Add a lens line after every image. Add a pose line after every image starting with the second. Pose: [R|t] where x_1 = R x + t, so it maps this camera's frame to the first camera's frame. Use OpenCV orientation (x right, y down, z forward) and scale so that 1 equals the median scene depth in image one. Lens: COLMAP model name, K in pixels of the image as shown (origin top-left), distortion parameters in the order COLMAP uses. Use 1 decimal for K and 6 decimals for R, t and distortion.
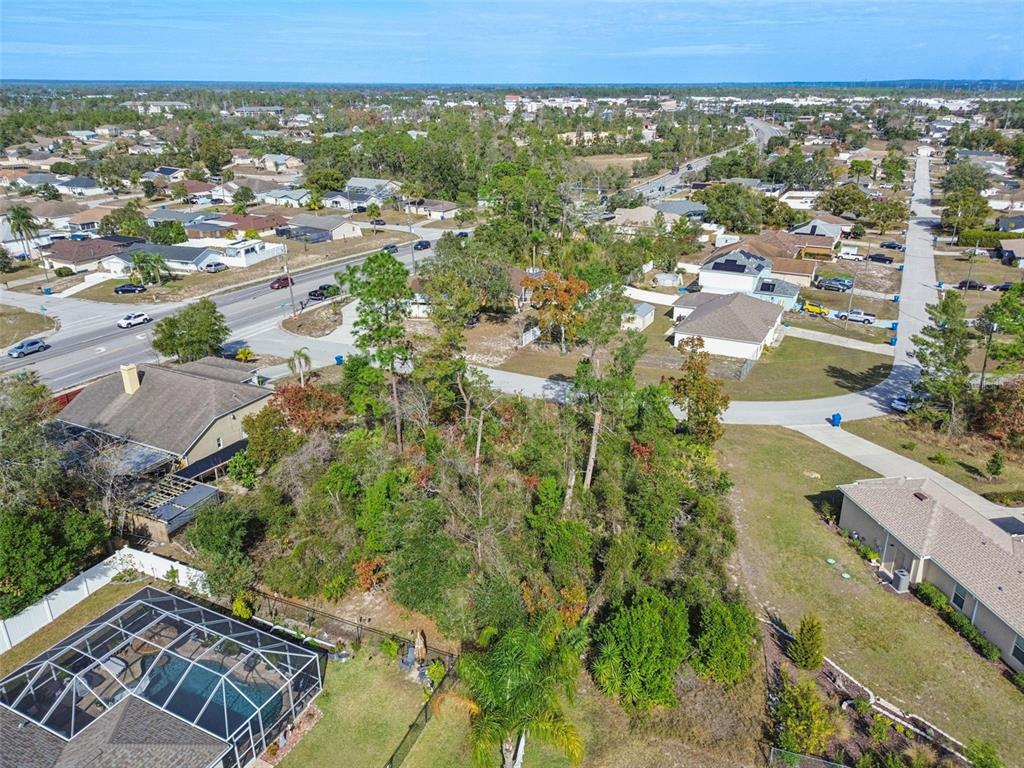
lens RADIAL K [[740.3, 0, 532.3], [0, 740.3, 415.0], [0, 0, 1]] dist [0.056557, -0.047997]
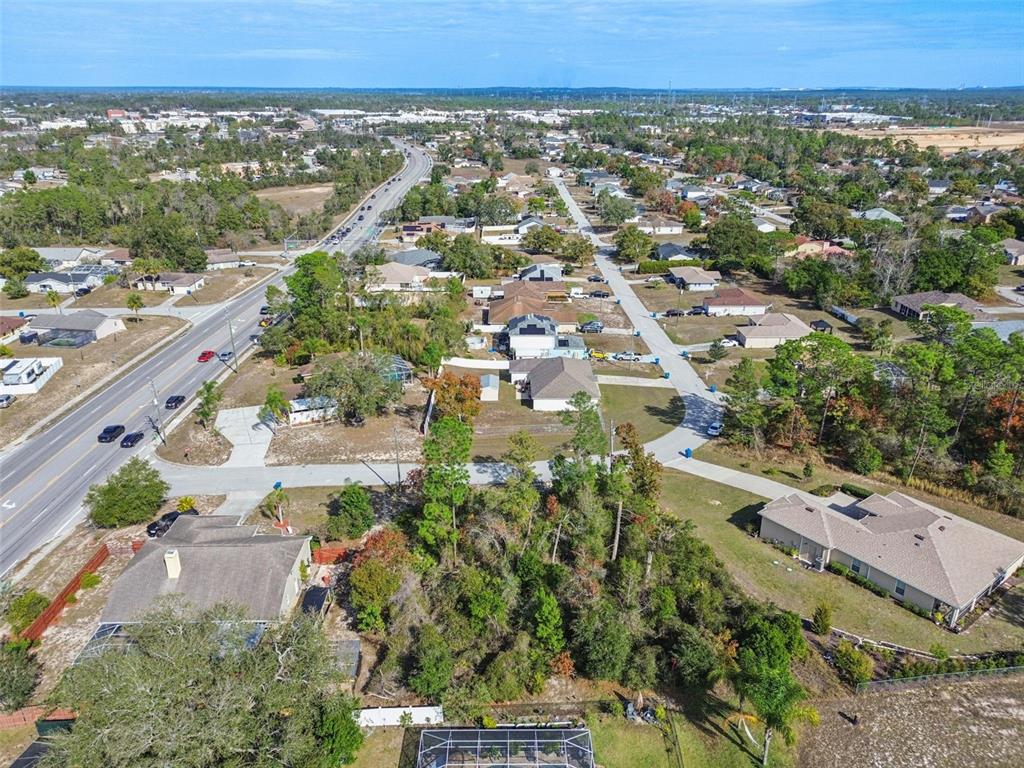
lens RADIAL K [[740.3, 0, 521.5], [0, 740.3, 401.9], [0, 0, 1]] dist [0.056557, -0.047997]
pose [[0.886974, -0.183250, 0.423906, -0.291941], [0.187550, 0.981735, 0.031965, -0.123718], [-0.422020, 0.051151, 0.905142, -0.099855]]
